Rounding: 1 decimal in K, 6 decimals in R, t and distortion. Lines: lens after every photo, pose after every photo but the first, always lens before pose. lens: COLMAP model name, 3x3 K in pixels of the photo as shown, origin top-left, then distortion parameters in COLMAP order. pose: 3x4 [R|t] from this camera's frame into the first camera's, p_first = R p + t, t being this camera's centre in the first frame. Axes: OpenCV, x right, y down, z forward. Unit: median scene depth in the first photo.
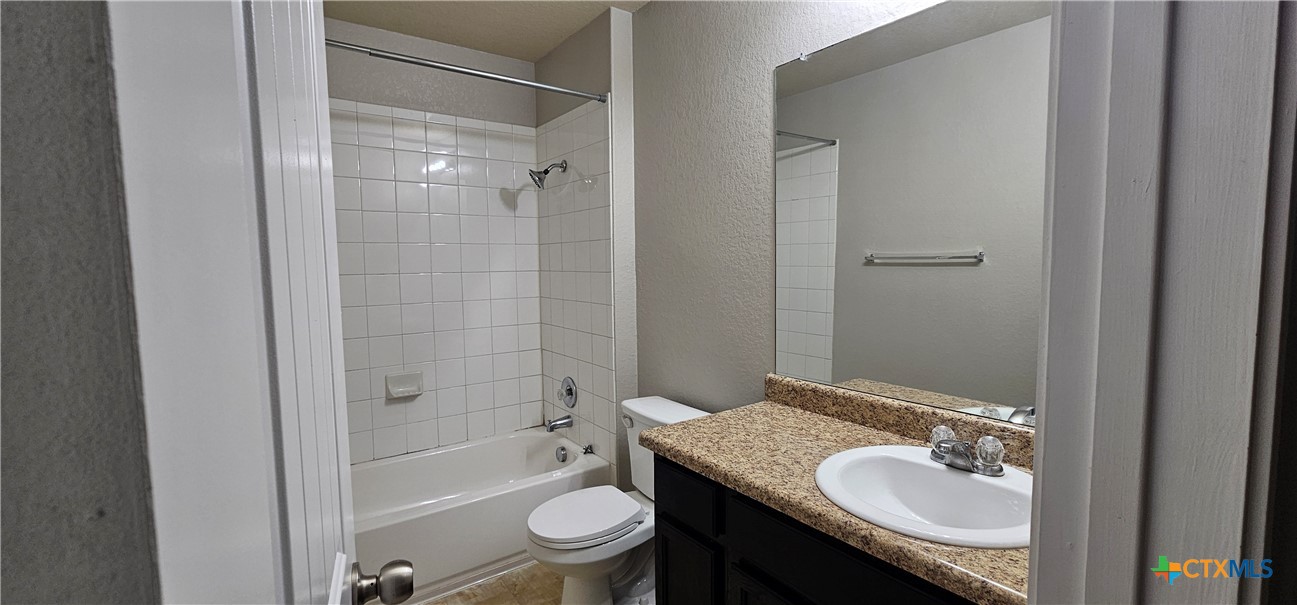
lens RADIAL K [[532.4, 0, 648.5], [0, 532.4, 302.5], [0, 0, 1]] dist [-0.003099, -0.000243]
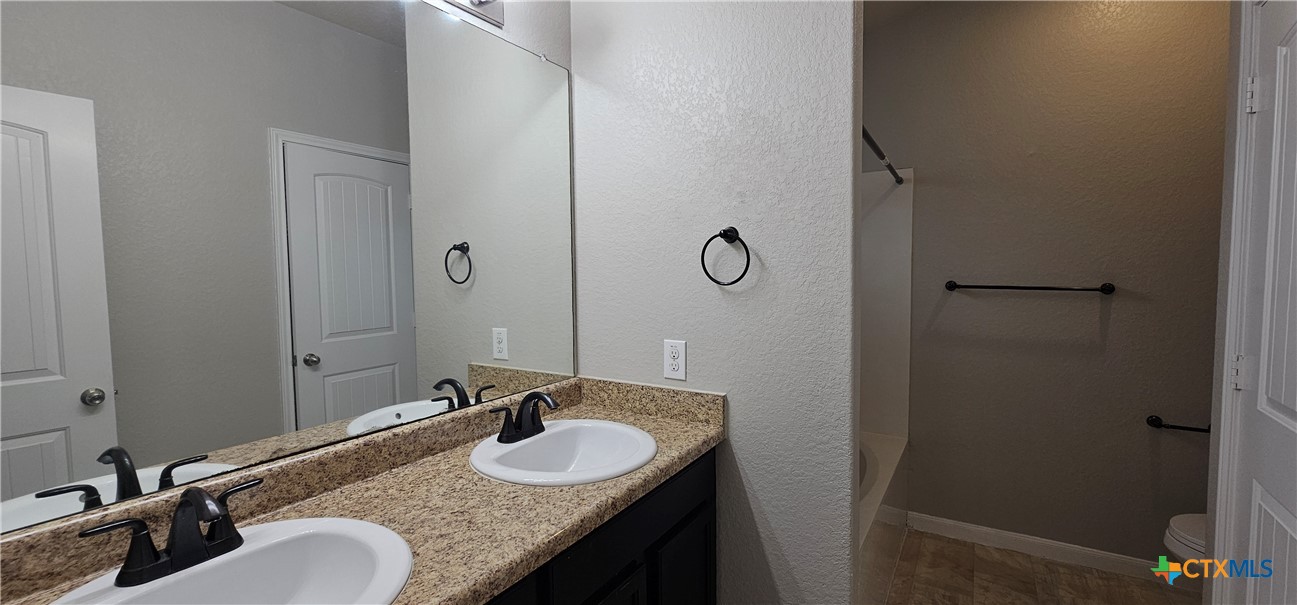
lens RADIAL K [[532.4, 0, 648.5], [0, 532.4, 302.5], [0, 0, 1]] dist [-0.003099, -0.000243]
pose [[-0.387449, -0.036063, 0.921185, -0.535552], [0.082423, 0.993878, 0.073576, -0.056176], [-0.918199, 0.104434, -0.382105, 1.058384]]
